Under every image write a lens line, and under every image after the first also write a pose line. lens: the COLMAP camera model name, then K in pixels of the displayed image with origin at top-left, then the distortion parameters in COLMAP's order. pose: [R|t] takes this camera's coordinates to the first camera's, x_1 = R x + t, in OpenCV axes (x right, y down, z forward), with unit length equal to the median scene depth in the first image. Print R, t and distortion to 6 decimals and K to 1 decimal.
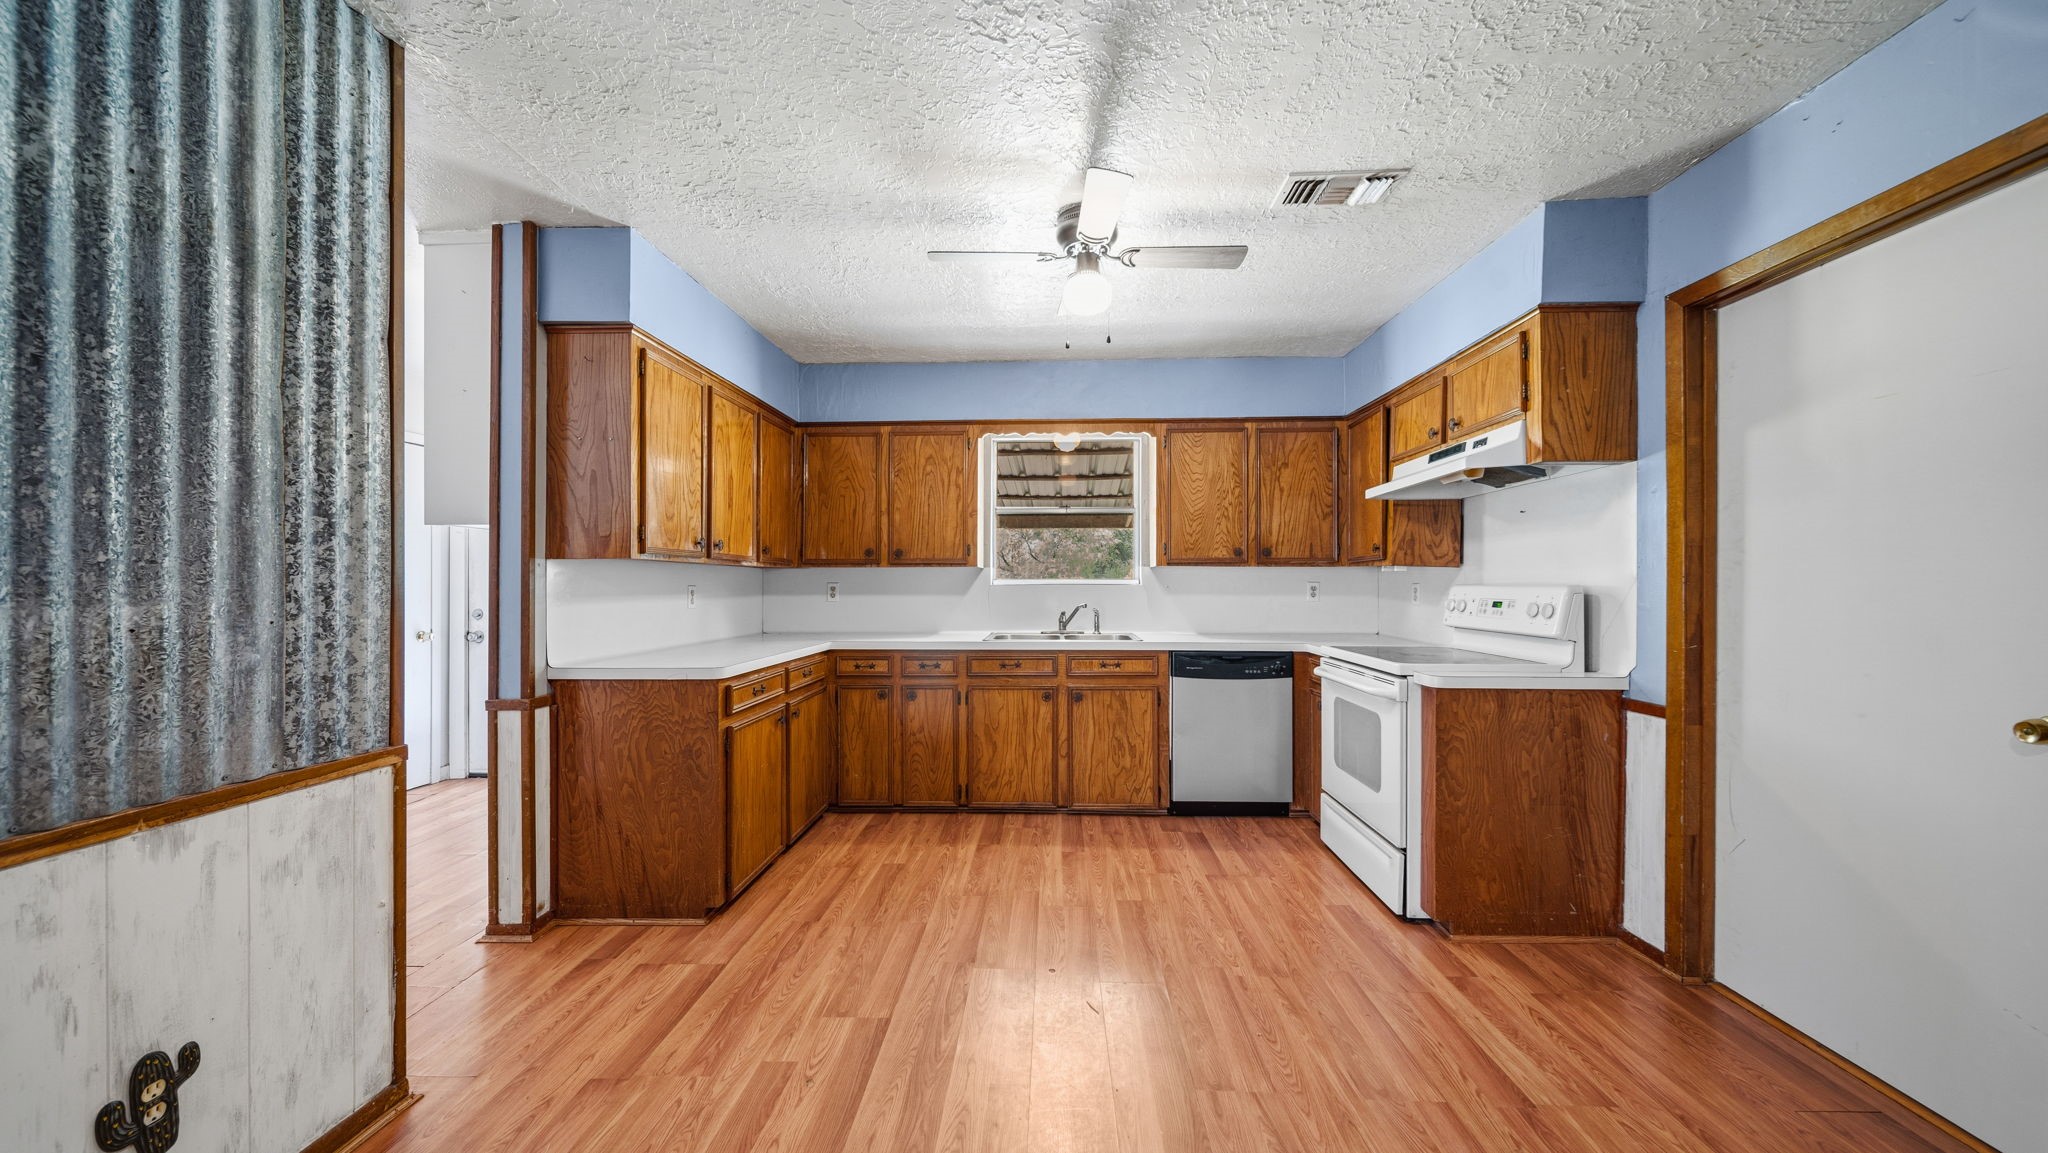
lens RADIAL K [[720.0, 0, 1030.2], [0, 720.0, 582.1], [0, 0, 1]] dist [-0.001003, 0.000038]
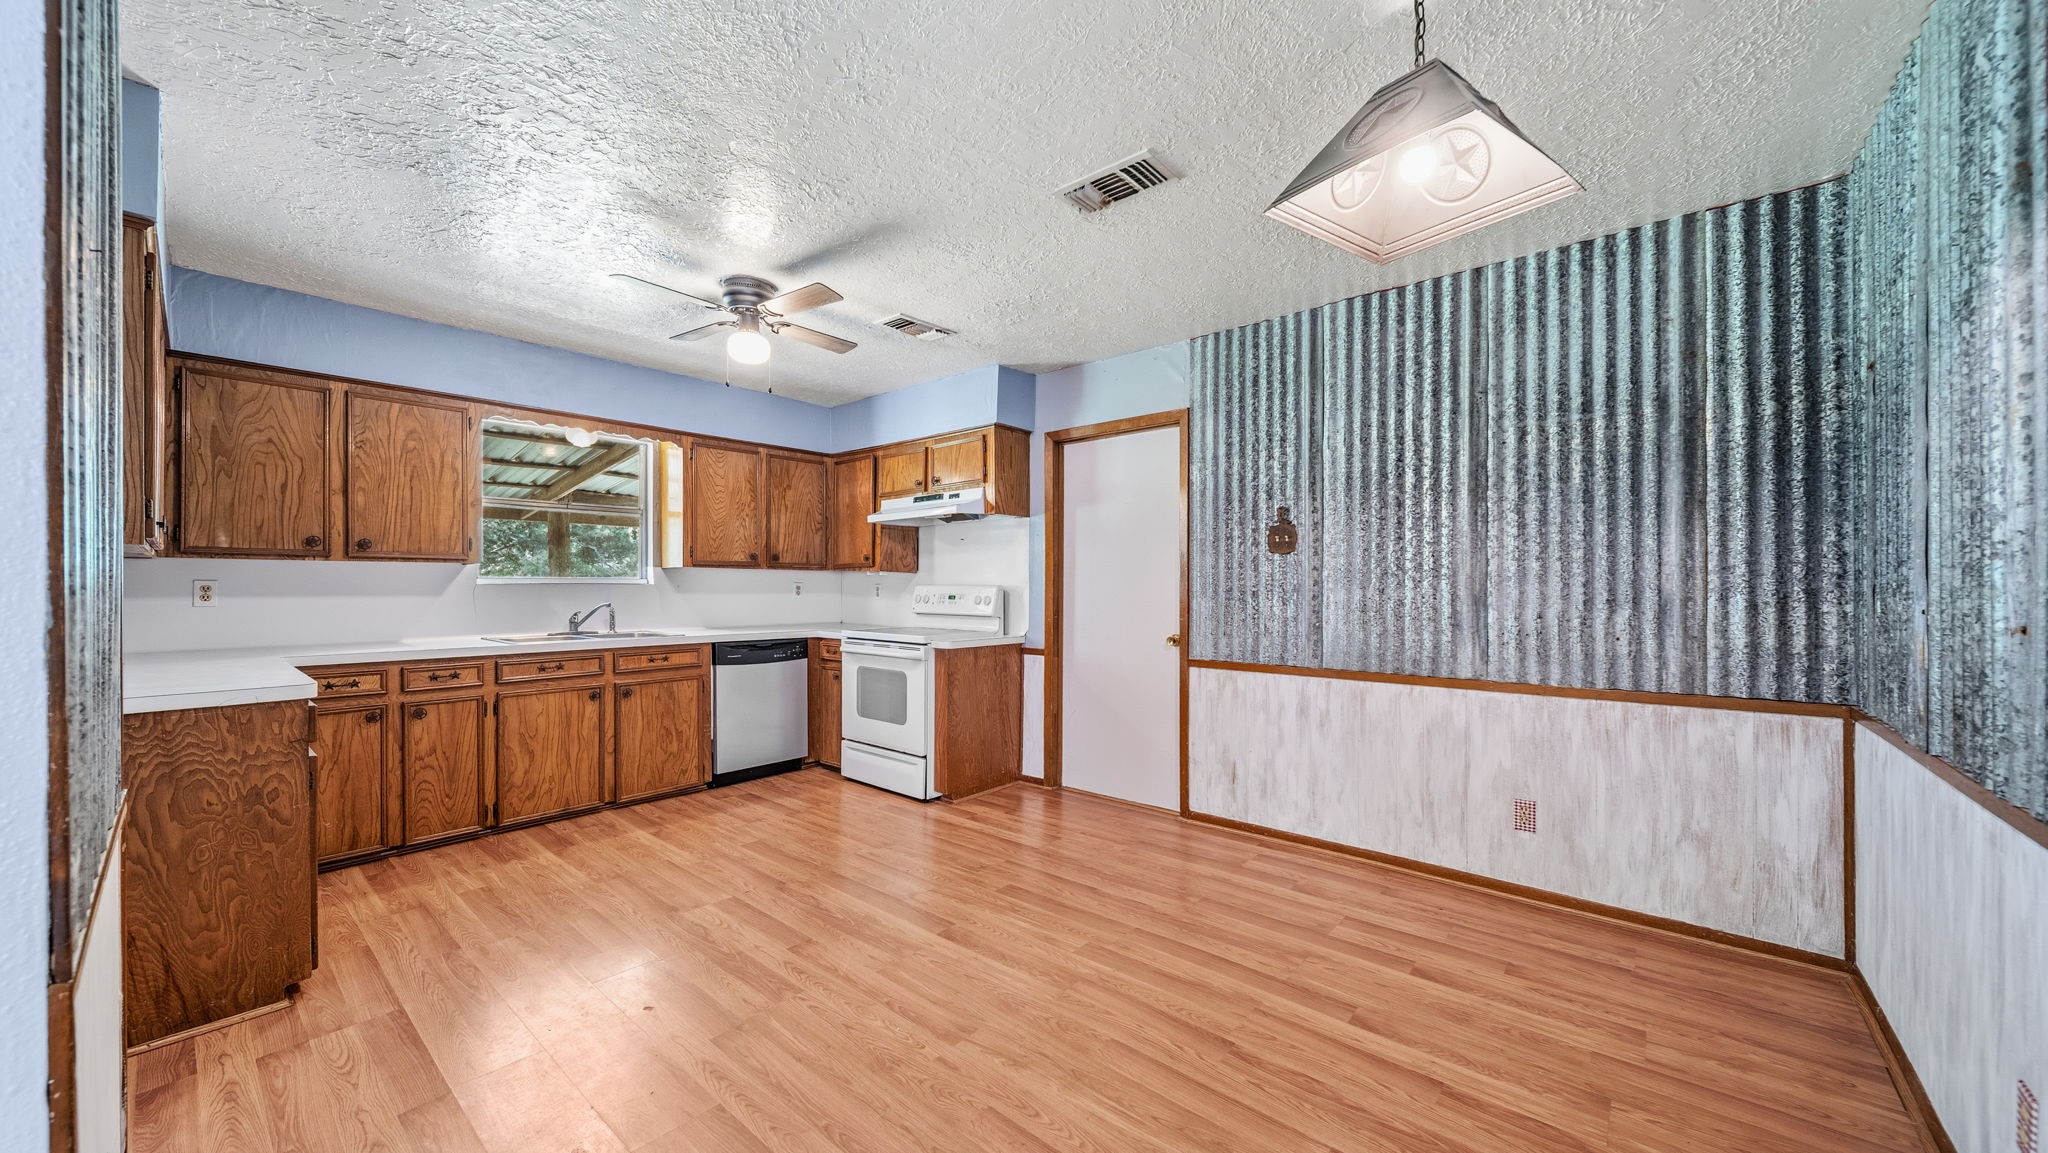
lens RADIAL K [[720.0, 0, 1032.0], [0, 720.0, 590.3], [0, 0, 1]] dist [-0.001003, 0.000038]
pose [[0.623159, -0.003259, 0.782089, -0.444630], [-0.004439, 0.999960, 0.007703, 0.002494], [-0.782083, -0.008272, 0.623119, -0.113138]]
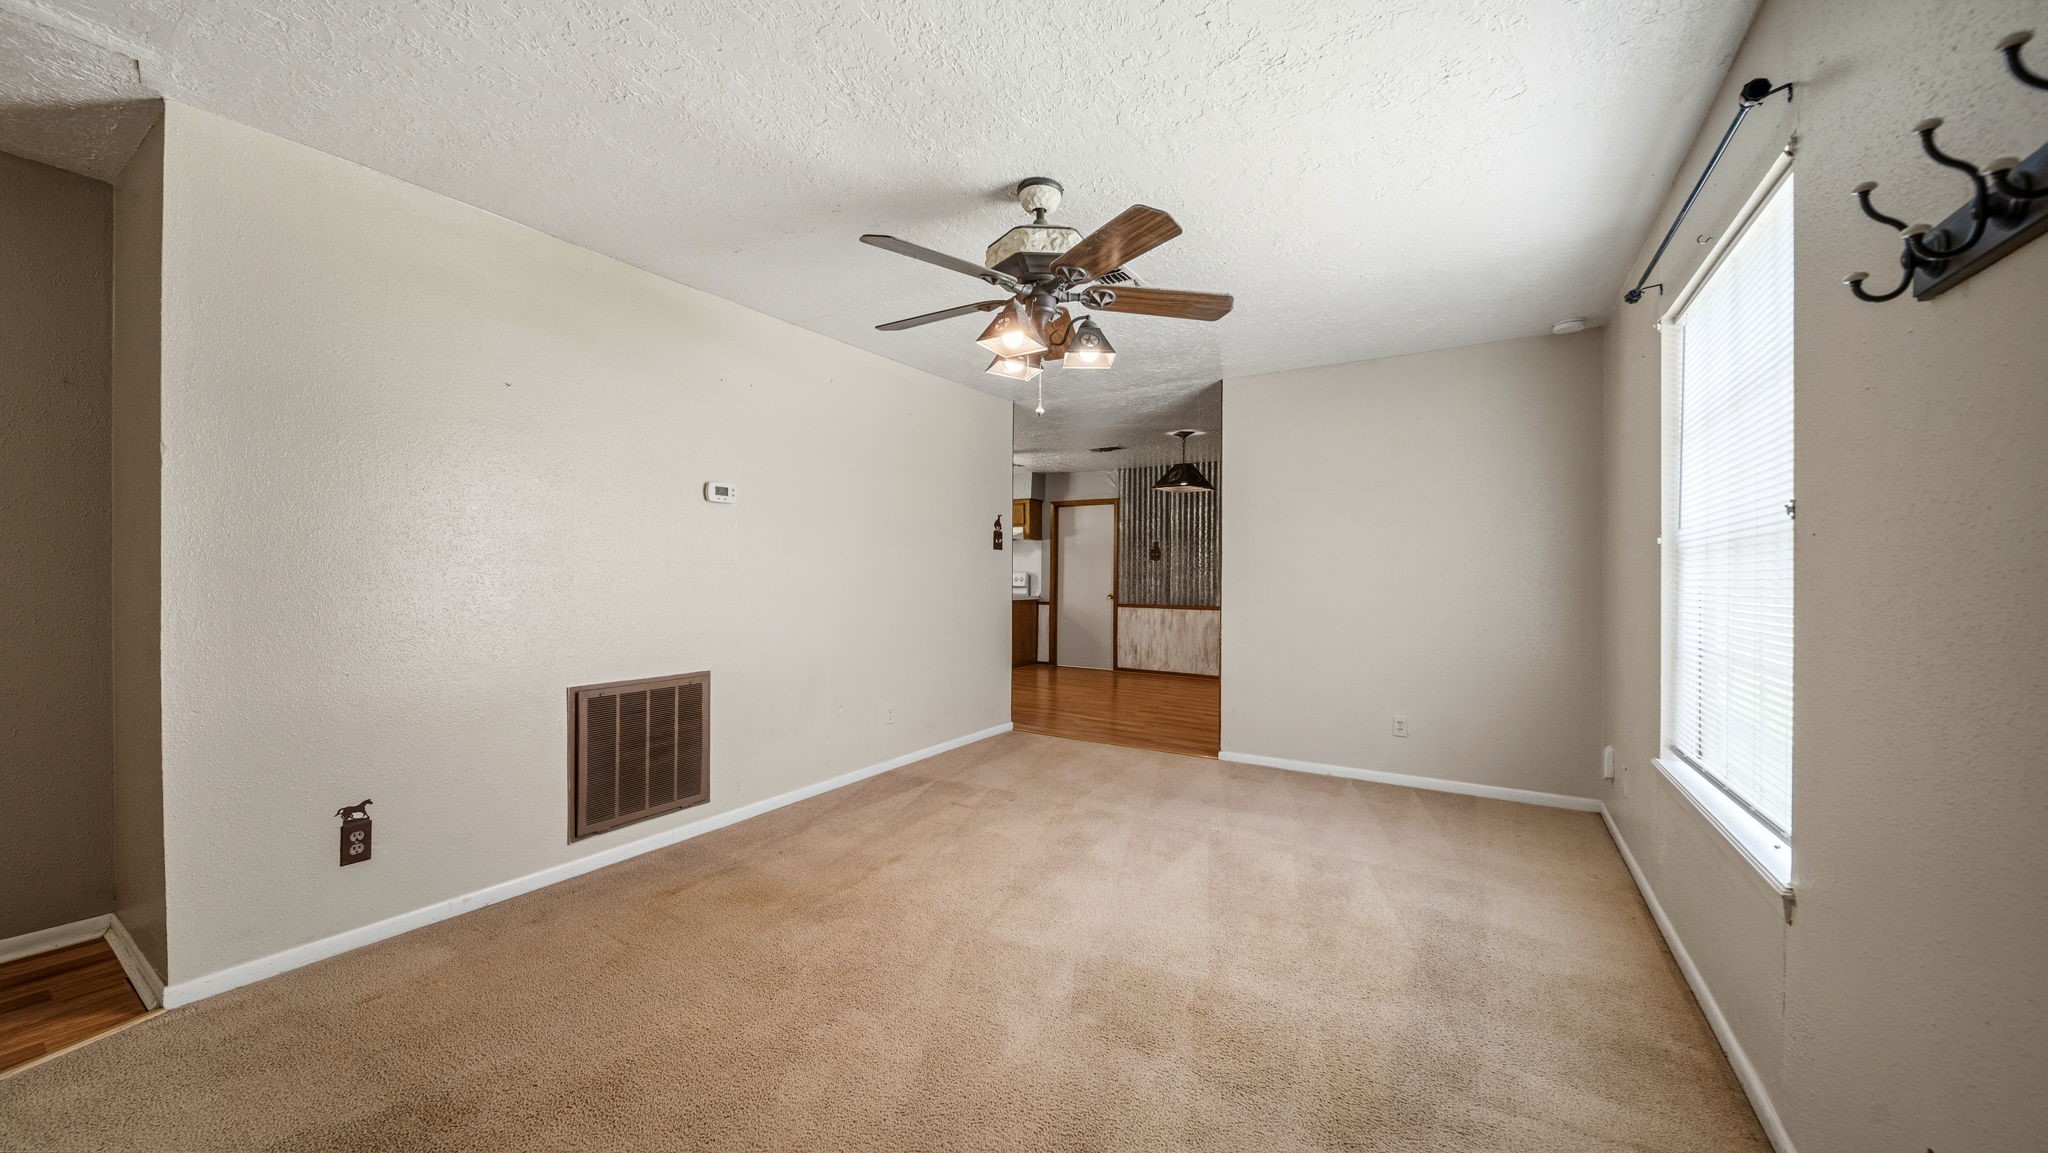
lens RADIAL K [[720.0, 0, 1024.3], [0, 720.0, 574.5], [0, 0, 1]] dist [-0.001003, 0.000038]
pose [[0.505471, 0.005727, 0.862825, -1.942910], [-0.012304, 0.999924, 0.000572, 0.012549], [-0.862756, -0.010905, 0.505503, -0.673723]]
